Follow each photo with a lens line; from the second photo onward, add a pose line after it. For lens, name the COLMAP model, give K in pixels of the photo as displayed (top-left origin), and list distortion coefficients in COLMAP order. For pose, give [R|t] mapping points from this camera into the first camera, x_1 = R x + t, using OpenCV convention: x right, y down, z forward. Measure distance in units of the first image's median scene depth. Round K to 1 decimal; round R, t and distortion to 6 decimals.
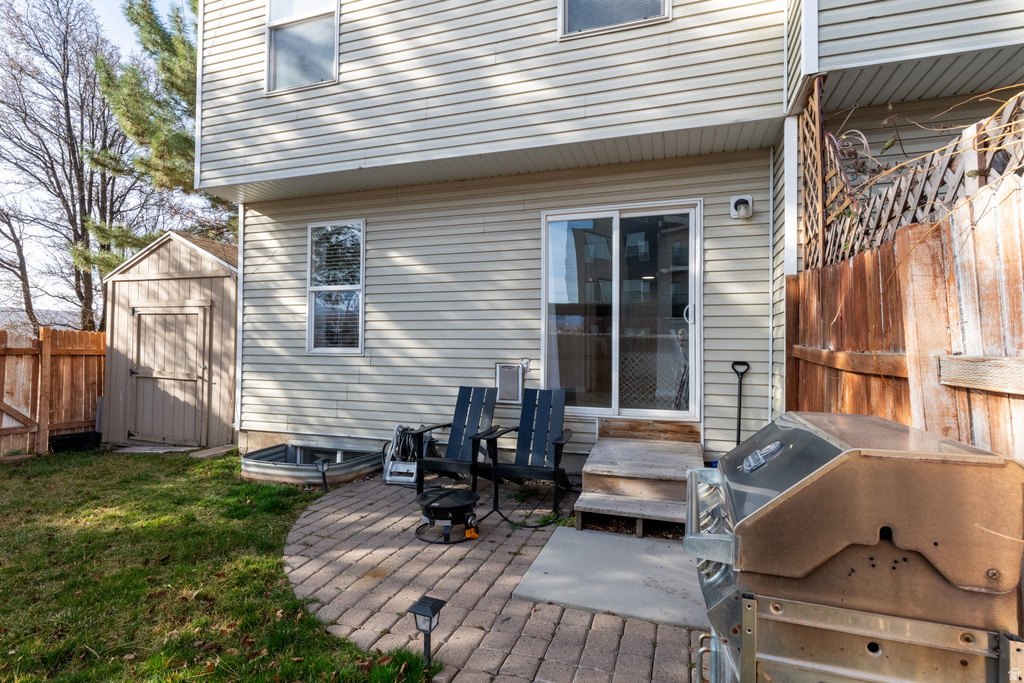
lens RADIAL K [[510.5, 0, 512.0], [0, 510.5, 341.5], [0, 0, 1]] dist [-0.000767, -0.000169]
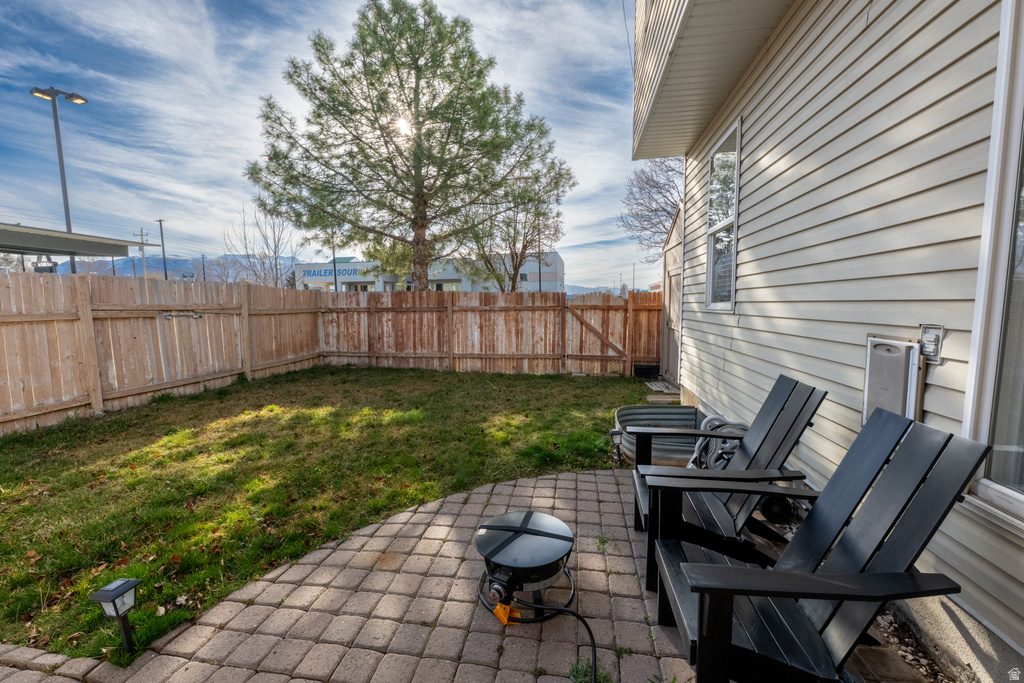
lens RADIAL K [[404.4, 0, 512.0], [0, 404.4, 341.5], [0, 0, 1]] dist [-0.000007, -0.000079]
pose [[0.151579, 0.080406, -0.985169, 0.249498], [0.031518, 0.995786, 0.086121, 0.008701], [0.987943, -0.044105, 0.148406, 0.635666]]
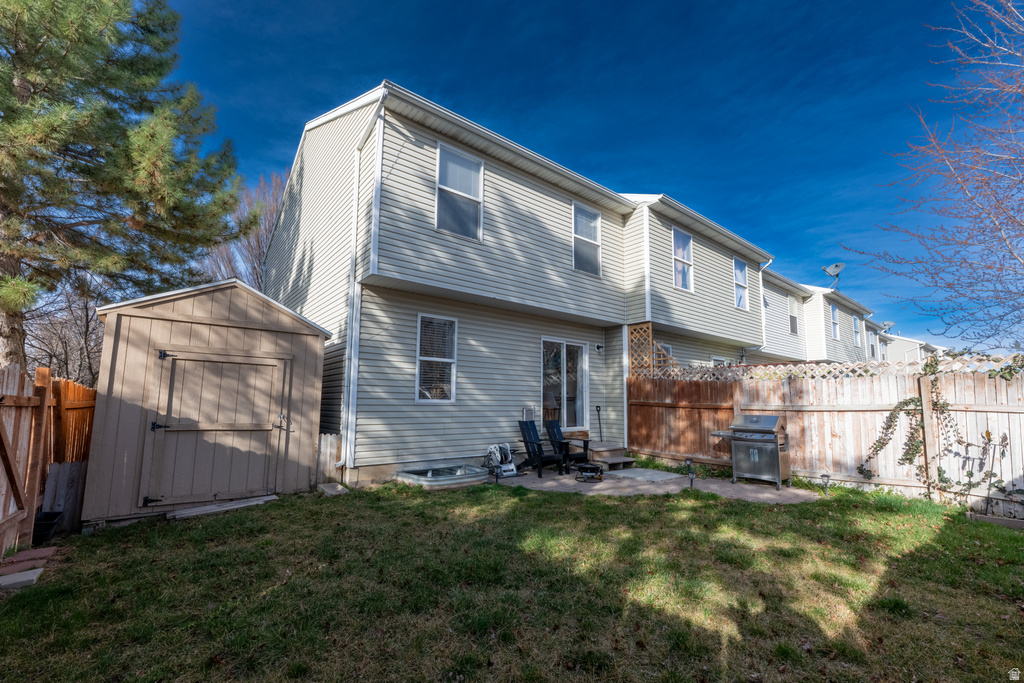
lens RADIAL K [[428.7, 0, 505.7], [0, 428.7, 355.2], [0, 0, 1]] dist [0.000094, 0.000051]
pose [[0.543358, 0.090254, 0.834636, -1.403462], [-0.021374, 0.995369, -0.093720, -0.002902], [-0.839229, 0.033084, 0.542771, 0.159597]]
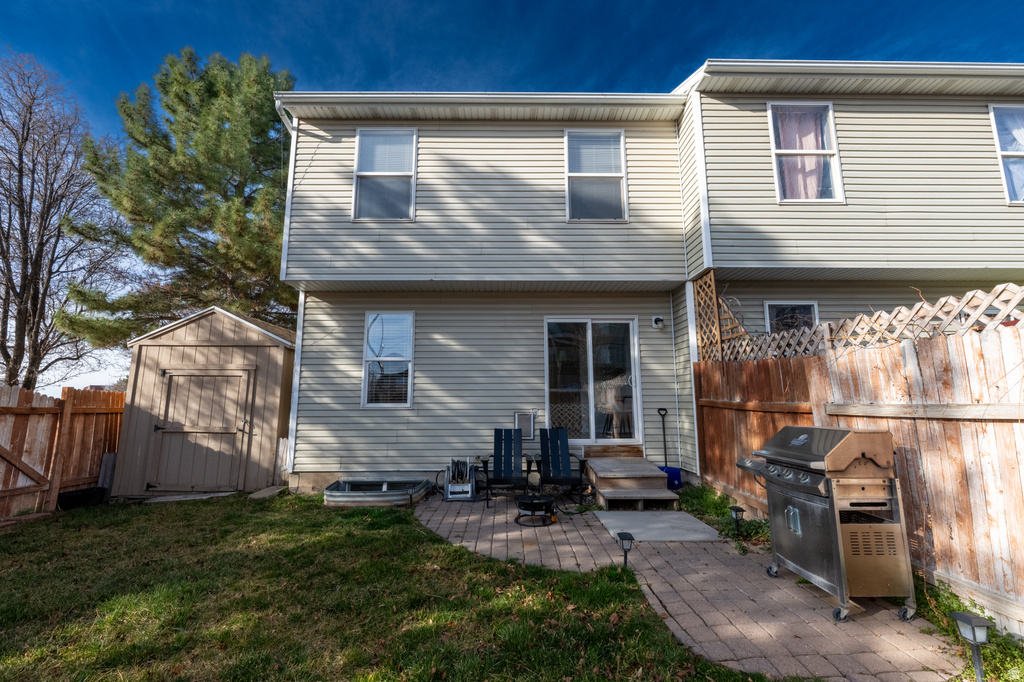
lens RADIAL K [[417.4, 0, 512.0], [0, 417.4, 341.0], [0, 0, 1]] dist [0.000946, 0.000057]
pose [[0.942590, 0.037888, 0.331797, -0.443219], [0.005630, 0.991599, -0.129224, -0.007077], [-0.333906, 0.123673, 0.934458, -0.172002]]
